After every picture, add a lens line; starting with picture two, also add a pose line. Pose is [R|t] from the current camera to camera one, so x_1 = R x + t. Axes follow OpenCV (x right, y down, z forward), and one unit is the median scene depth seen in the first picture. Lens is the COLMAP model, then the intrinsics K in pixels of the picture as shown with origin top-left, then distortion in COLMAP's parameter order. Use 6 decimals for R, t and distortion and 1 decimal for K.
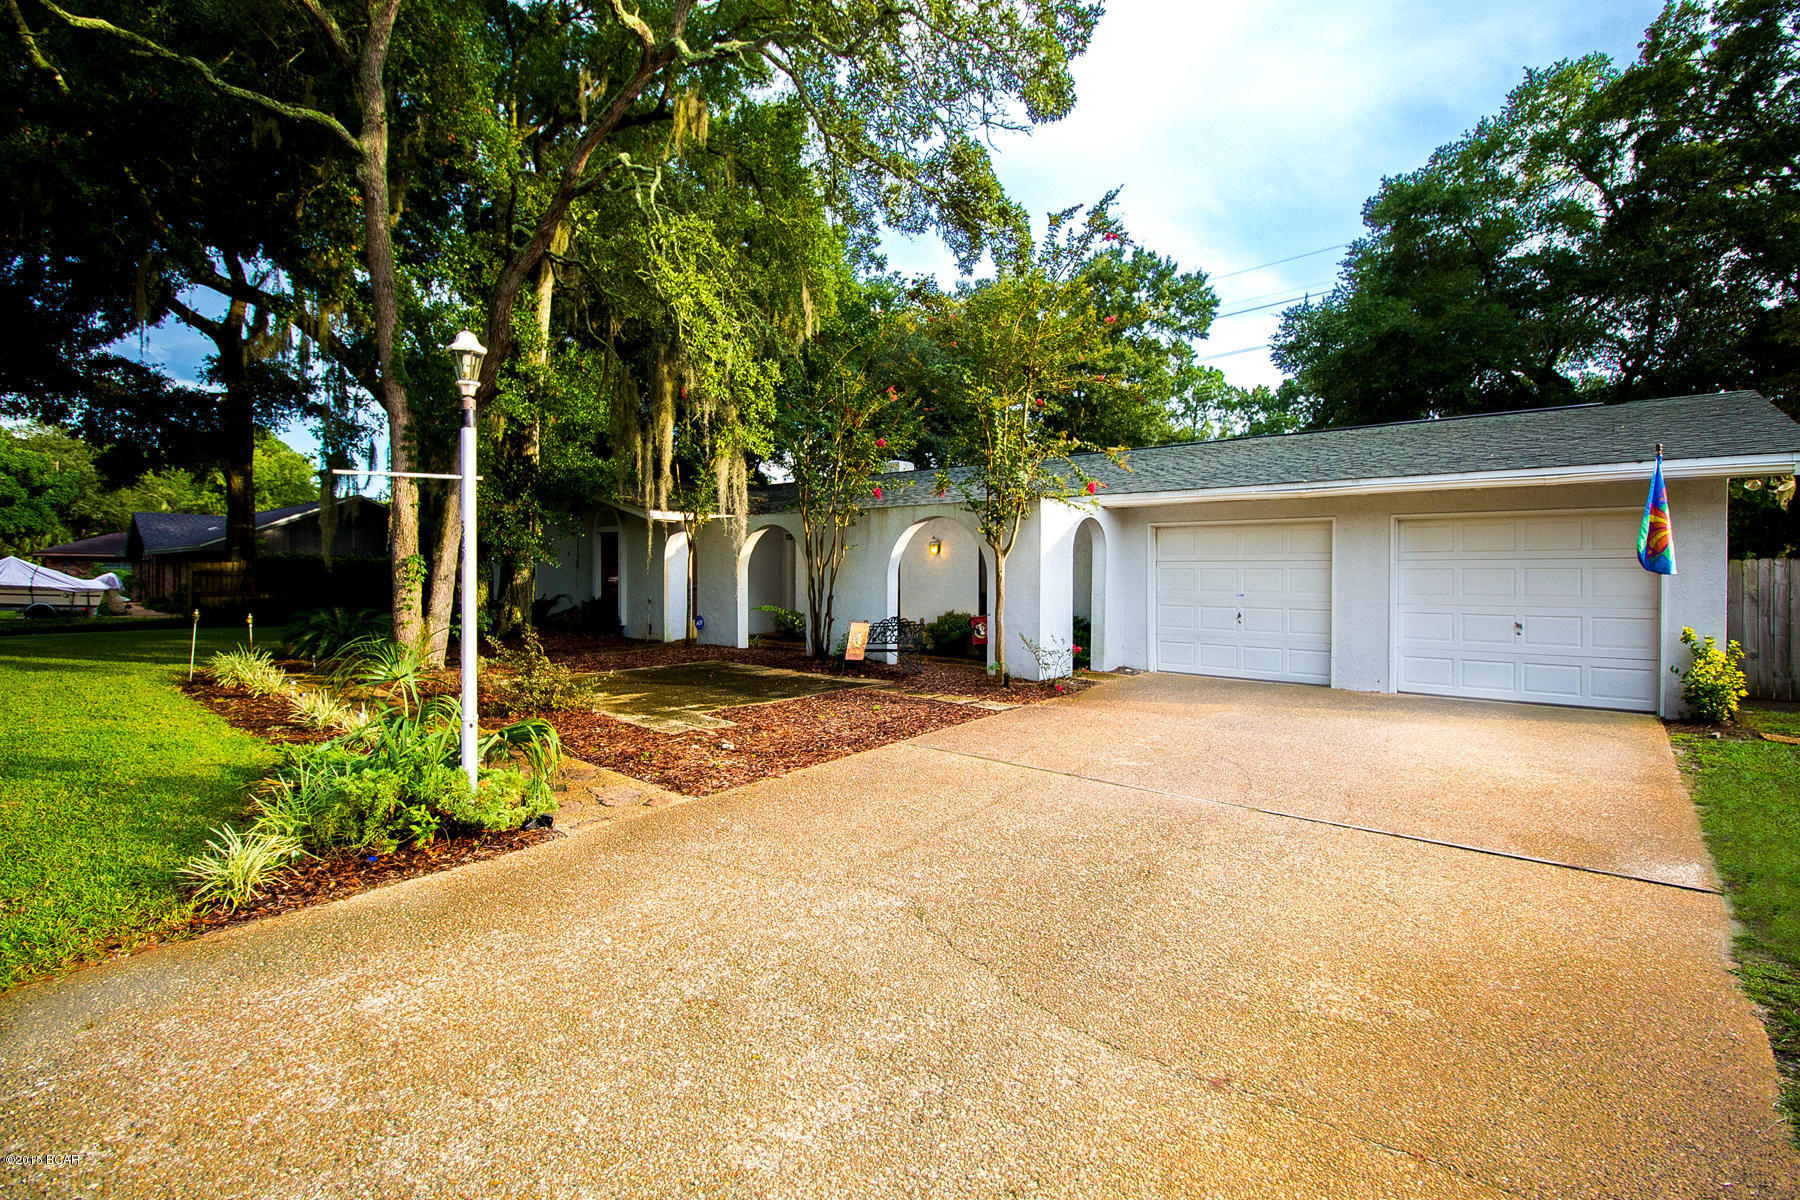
lens RADIAL K [[833.5, 0, 899.9], [0, 833.5, 569.9], [0, 0, 1]] dist [-0.004946, -0.000466]
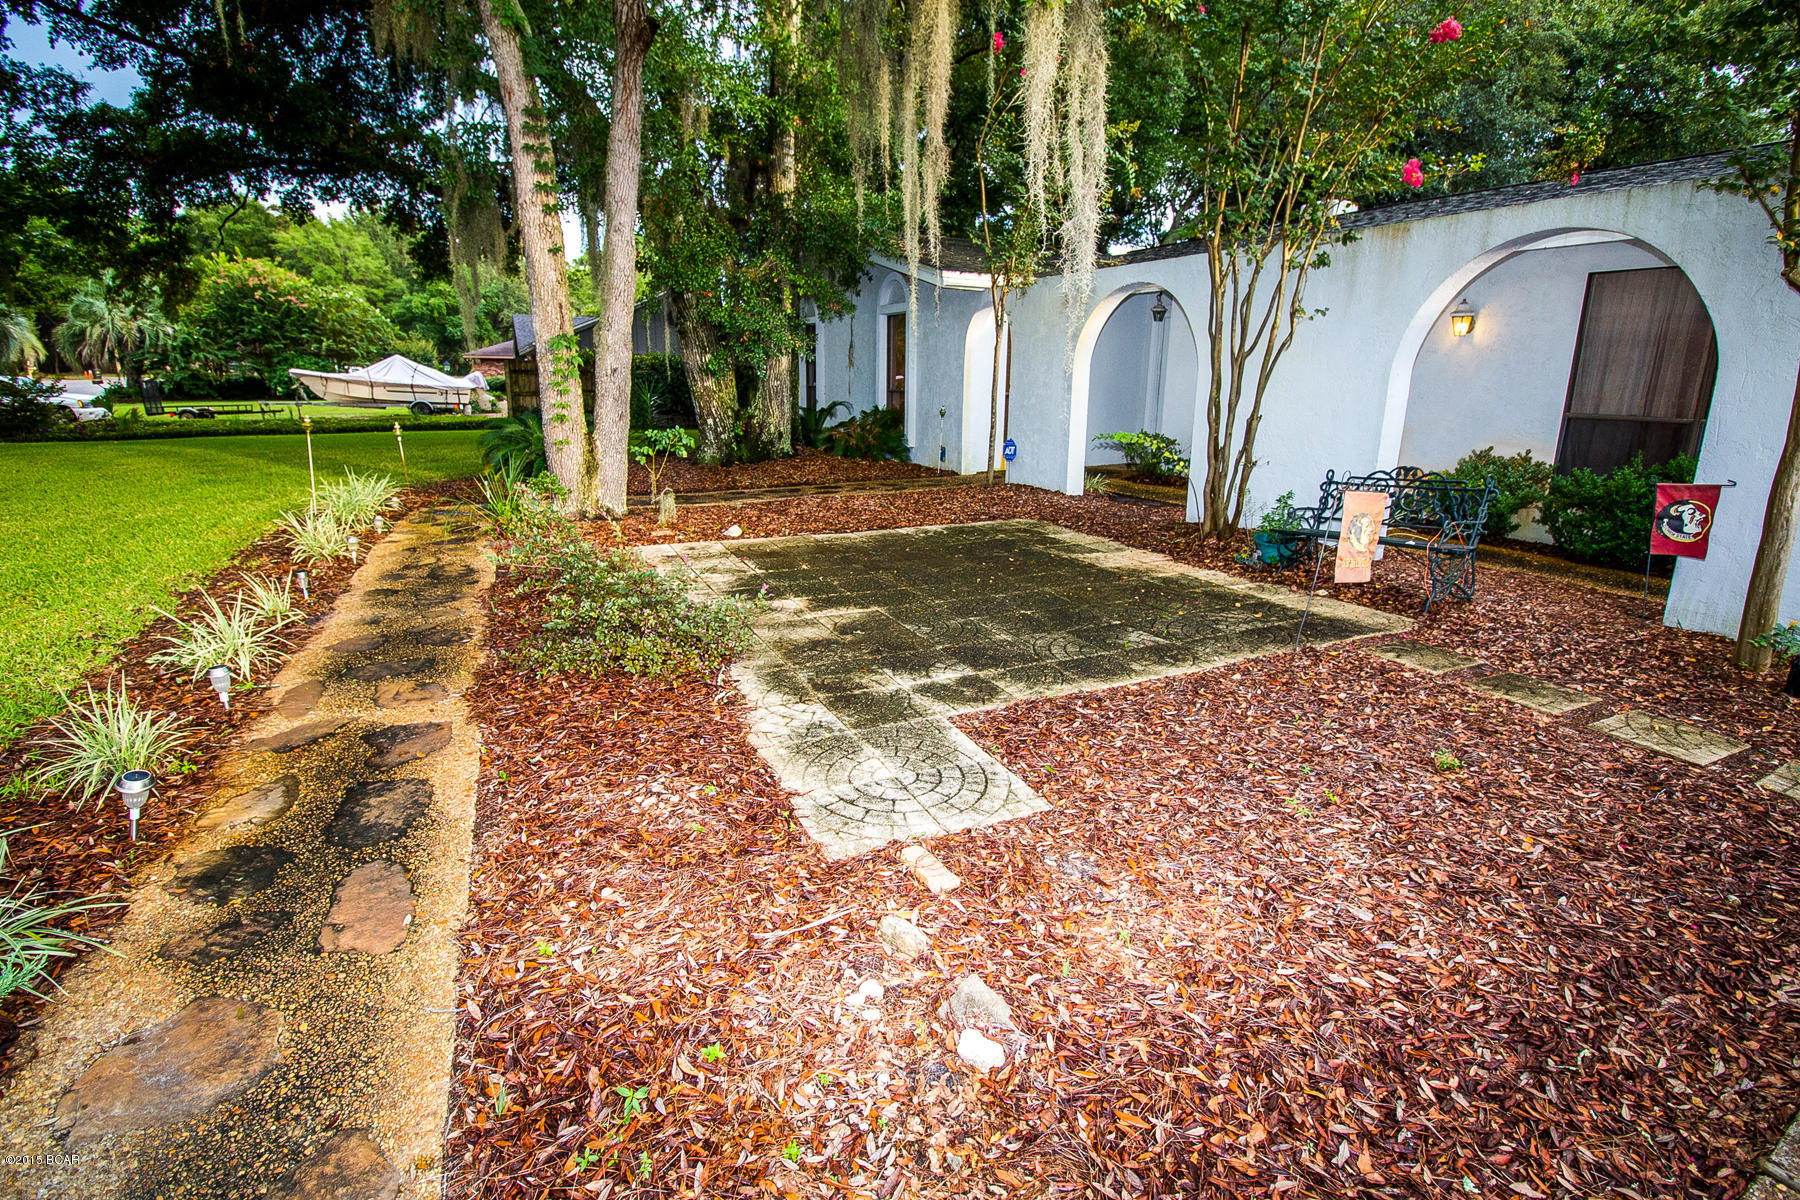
lens RADIAL K [[845.1, 0, 897.1], [0, 845.1, 576.1], [0, 0, 1]] dist [-0.002189, -0.008632]
pose [[0.923019, 0.096352, -0.372494, -0.063063], [-0.008569, 0.973044, 0.230460, 0.007636], [0.384658, -0.209527, 0.898964, 0.334761]]
